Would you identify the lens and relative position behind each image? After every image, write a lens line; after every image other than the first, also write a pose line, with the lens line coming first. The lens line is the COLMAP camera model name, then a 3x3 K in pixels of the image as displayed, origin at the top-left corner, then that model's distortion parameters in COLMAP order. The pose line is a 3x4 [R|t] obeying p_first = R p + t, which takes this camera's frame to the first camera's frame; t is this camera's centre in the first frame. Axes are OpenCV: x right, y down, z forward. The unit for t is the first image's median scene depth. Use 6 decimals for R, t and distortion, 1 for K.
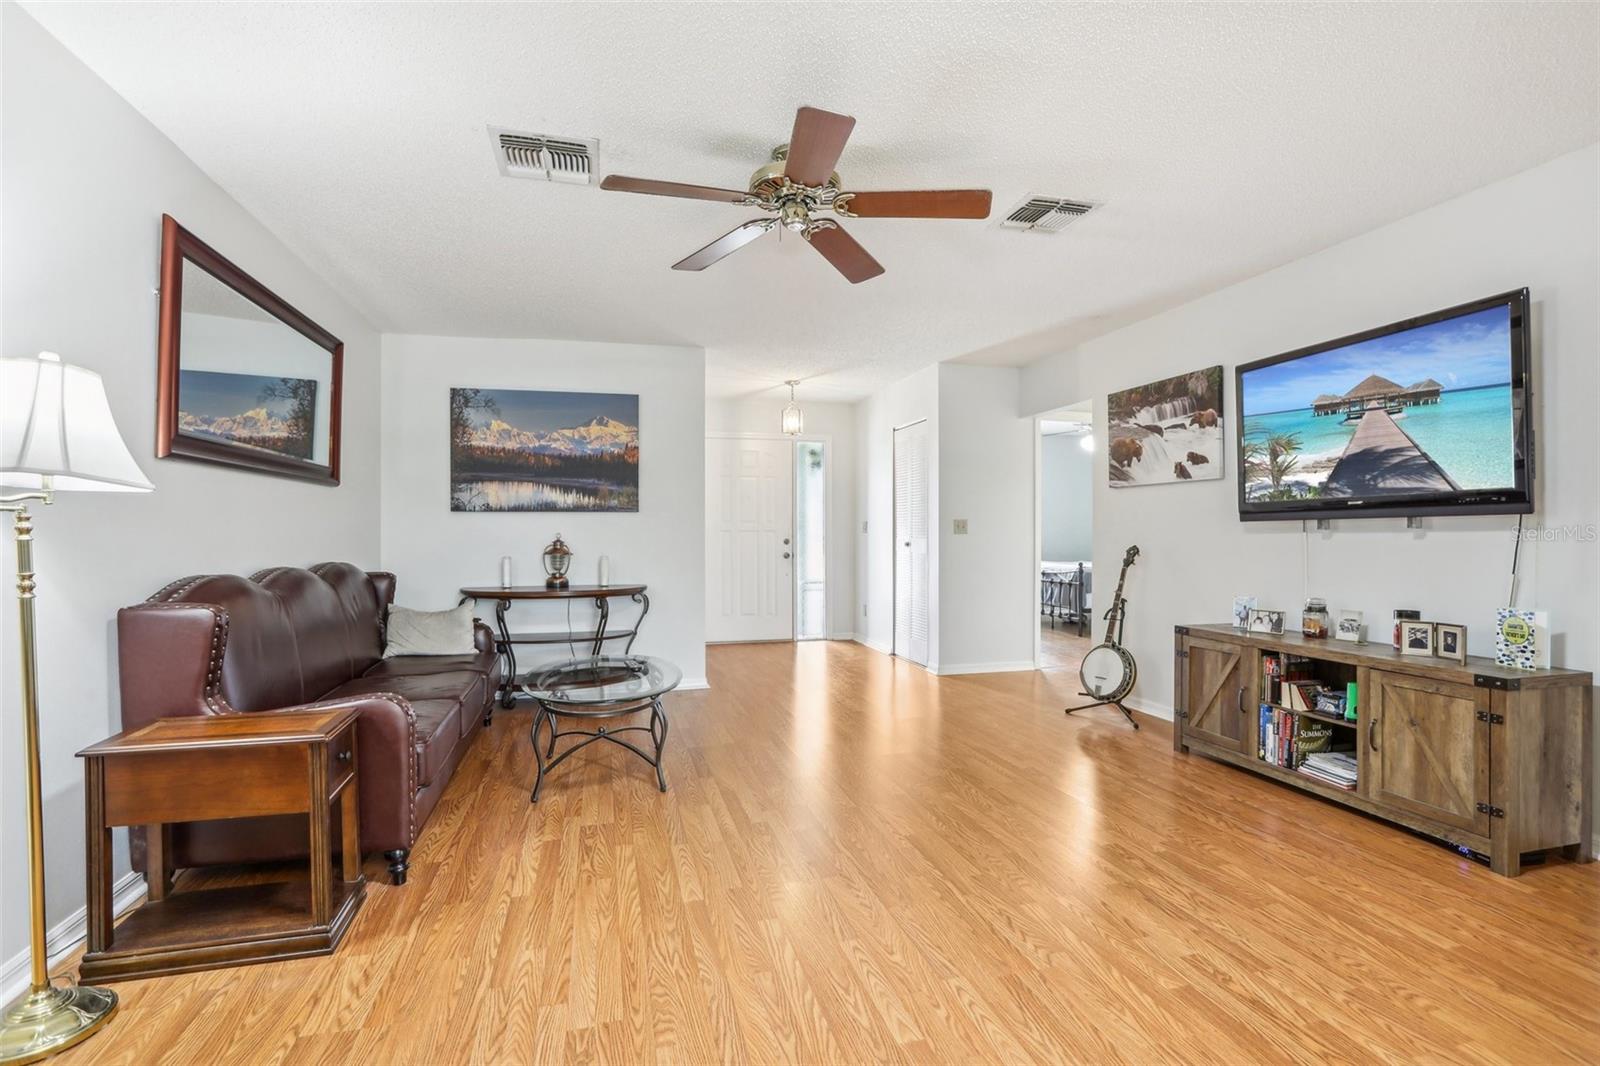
lens RADIAL K [[744.2, 0, 800.0], [0, 744.2, 540.7], [0, 0, 1]] dist [-0.067576, 0.032074]
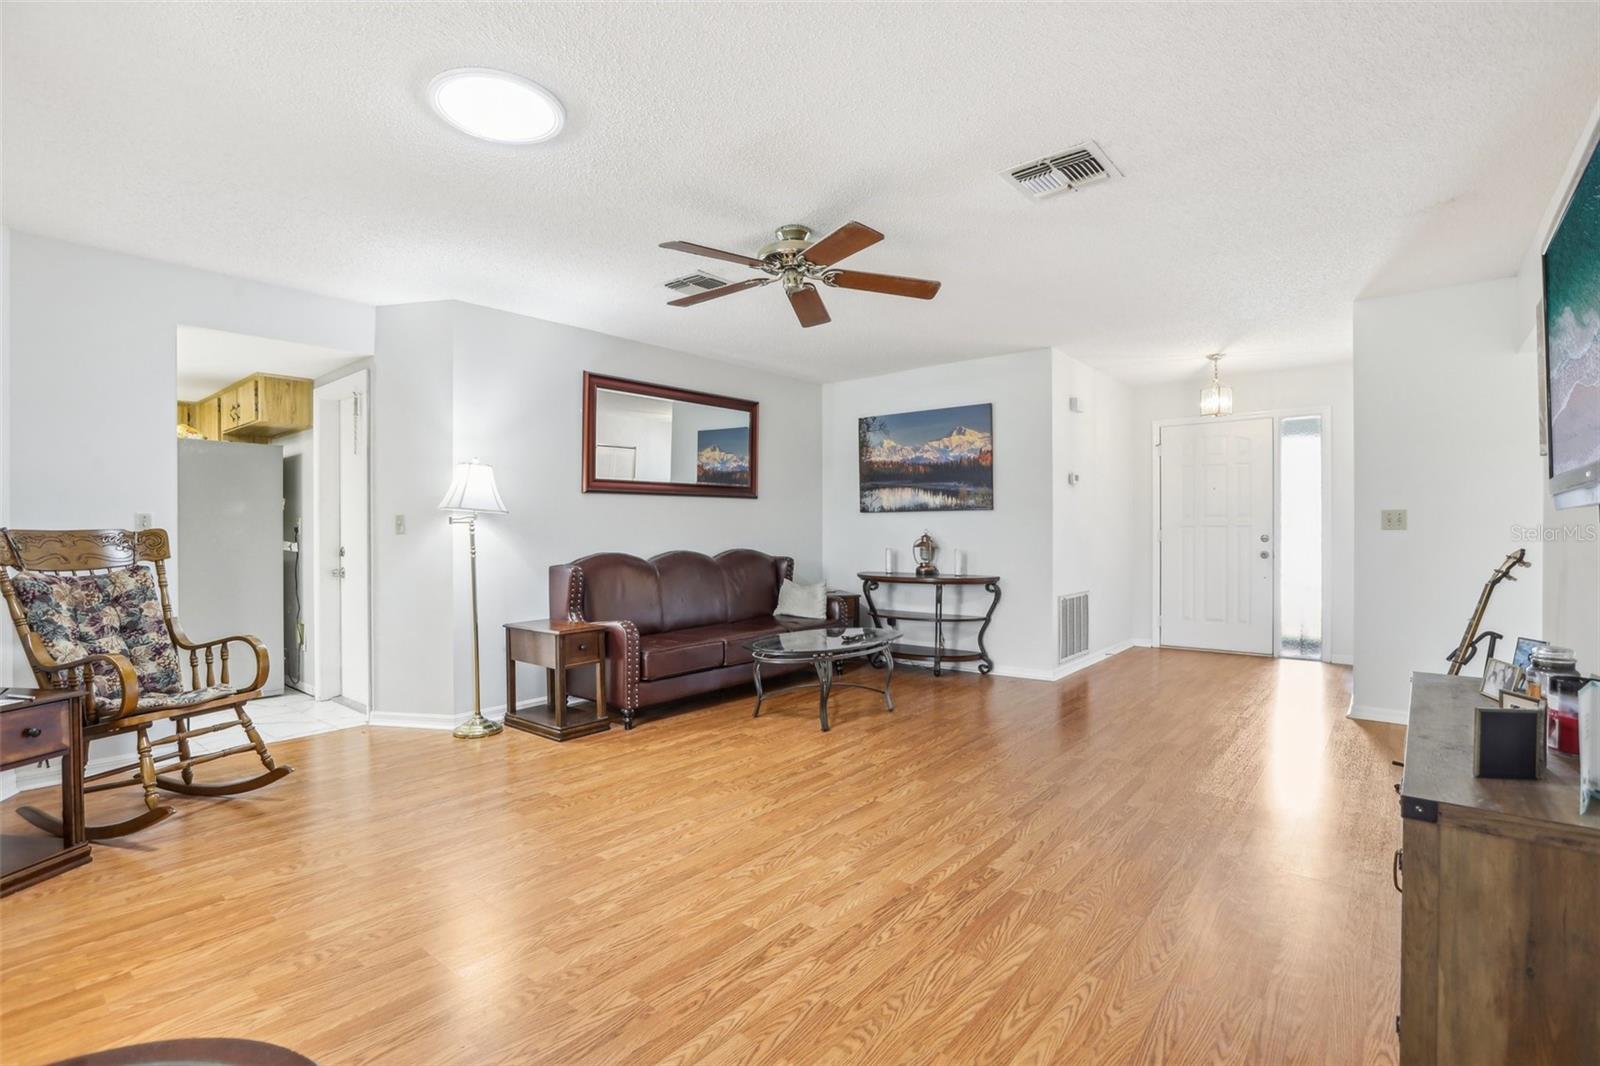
lens RADIAL K [[749.8, 0, 802.5], [0, 749.8, 533.6], [0, 0, 1]] dist [-0.059504, 0.025364]
pose [[0.581744, 0.003991, -0.813362, 0.646948], [-0.005438, 0.999985, 0.001017, -0.004023], [0.813353, 0.003832, 0.581757, 0.161335]]
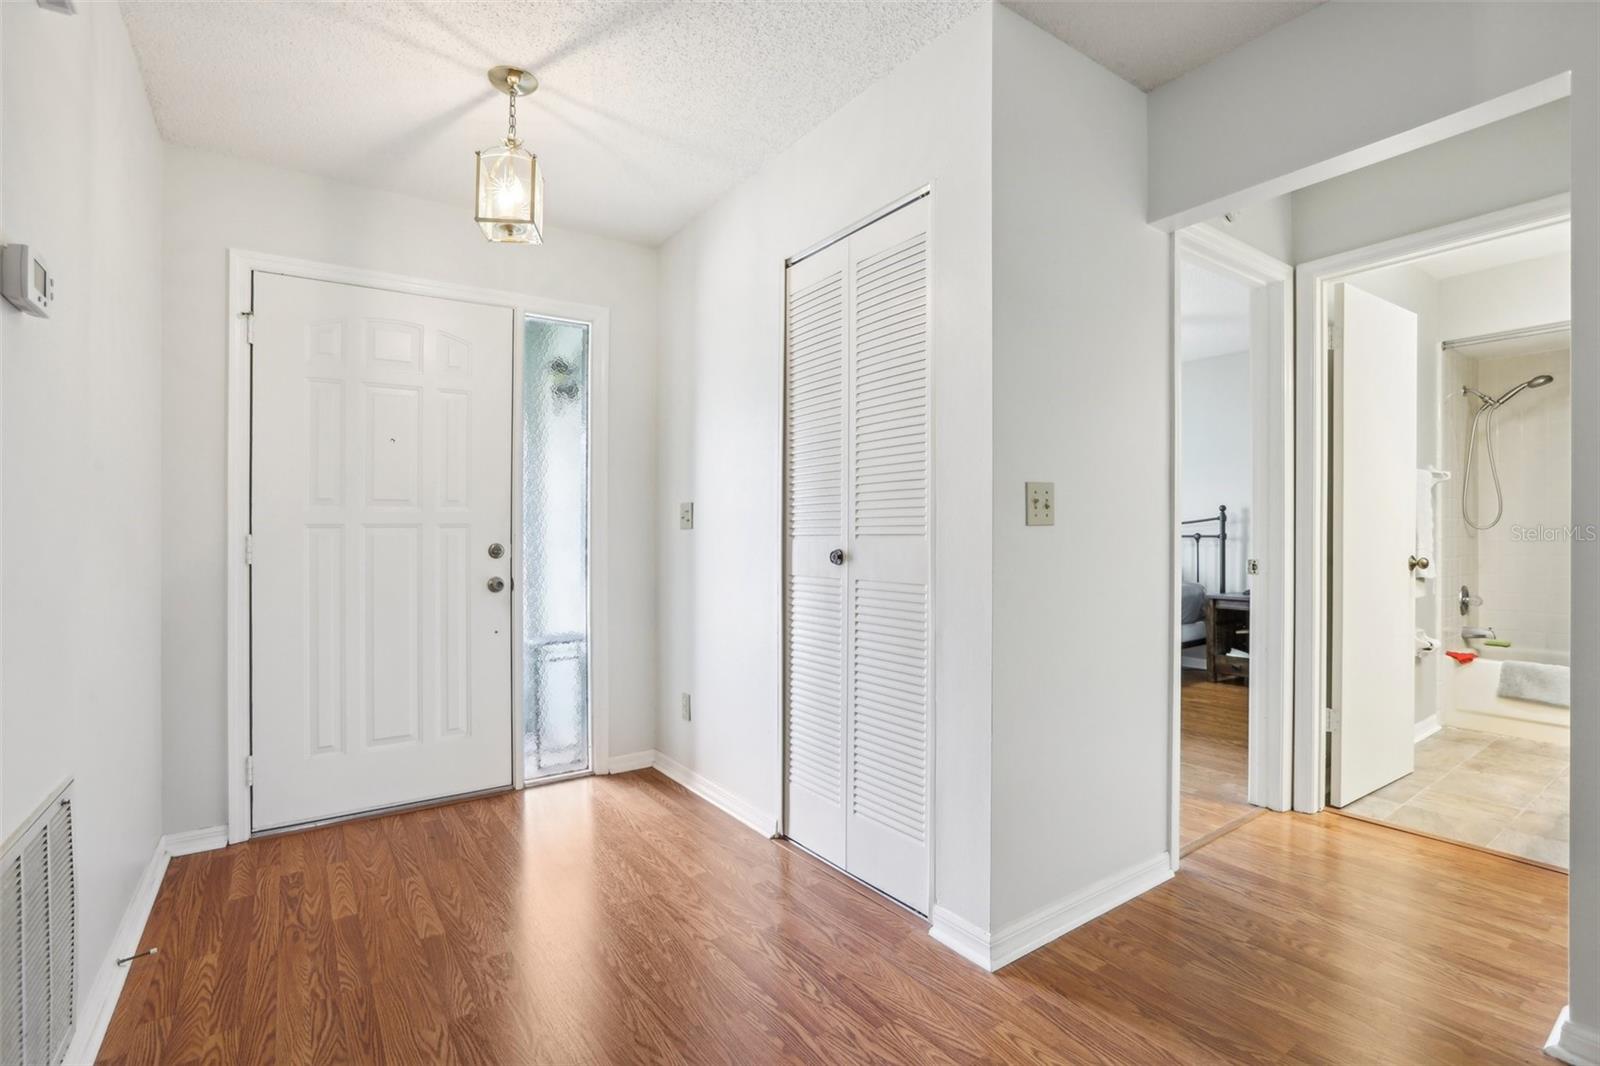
lens RADIAL K [[749.8, 0, 802.5], [0, 749.8, 533.6], [0, 0, 1]] dist [-0.059504, 0.025364]
pose [[0.940460, 0.000200, 0.339904, 0.003994], [0.005957, 0.999837, -0.017071, -0.000947], [-0.339851, 0.018079, 0.940305, 1.014355]]
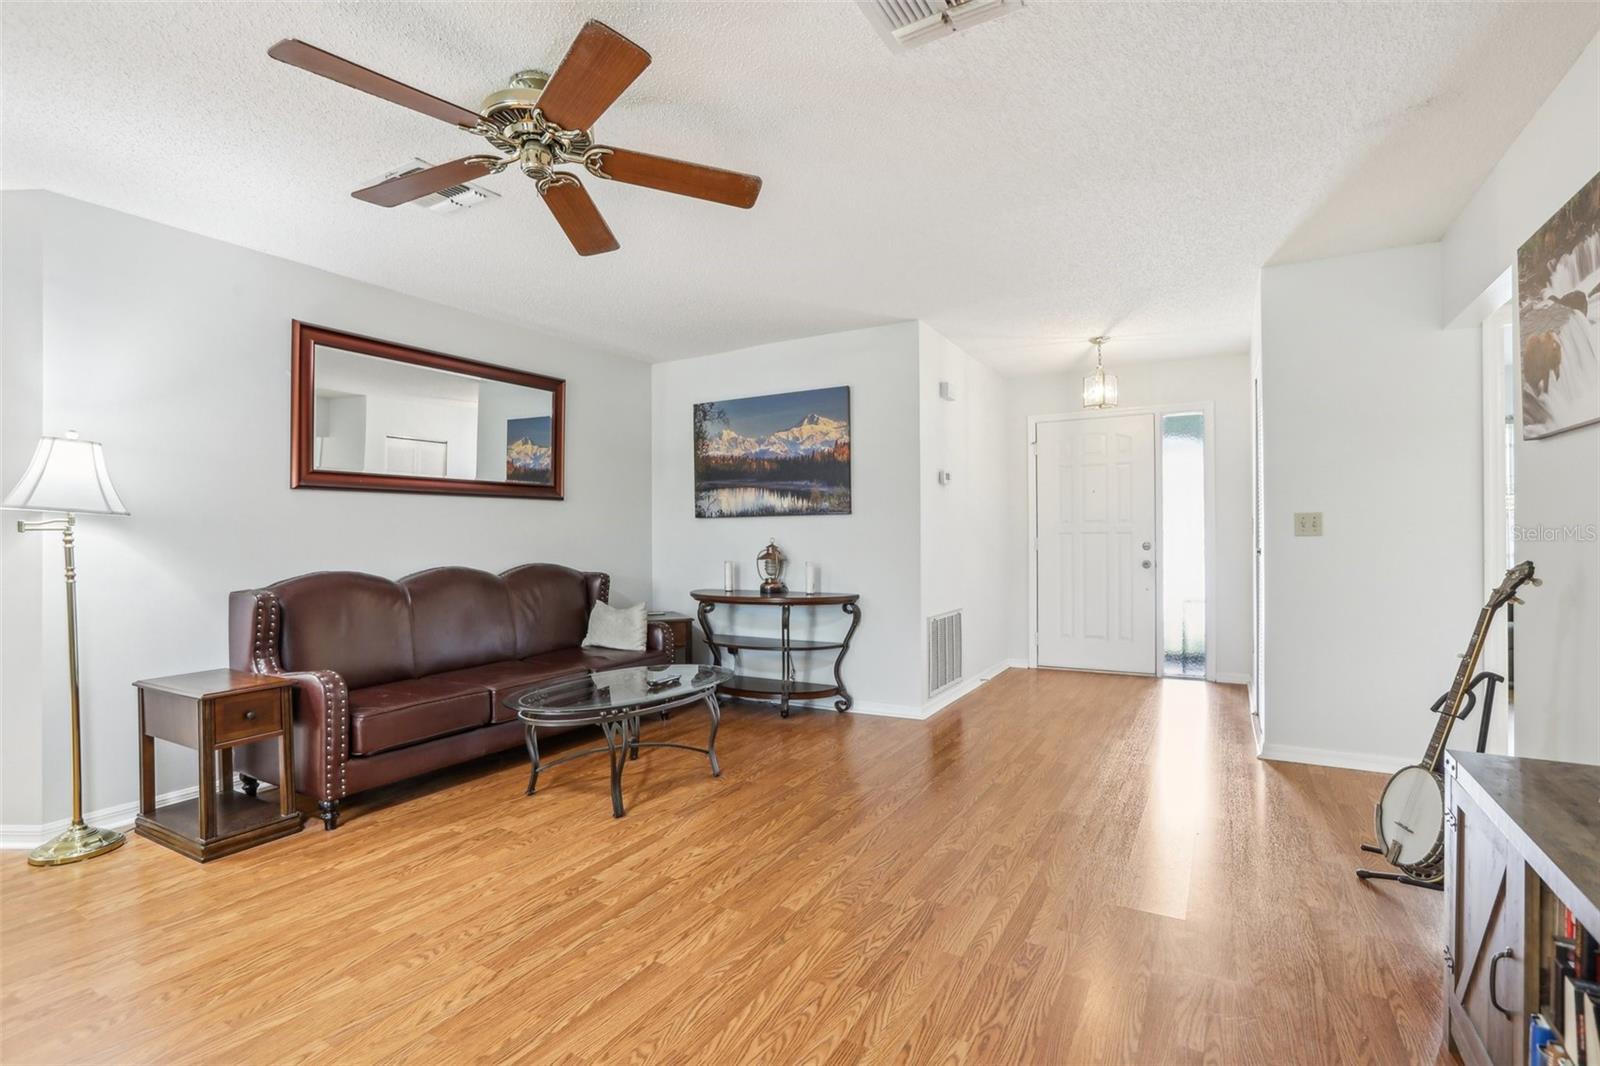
lens RADIAL K [[749.8, 0, 802.5], [0, 749.8, 533.6], [0, 0, 1]] dist [-0.059504, 0.025364]
pose [[0.709306, -0.006791, -0.704868, 0.488250], [-0.000987, 0.999943, -0.010627, -0.006248], [0.704900, 0.008233, 0.709259, 0.381164]]
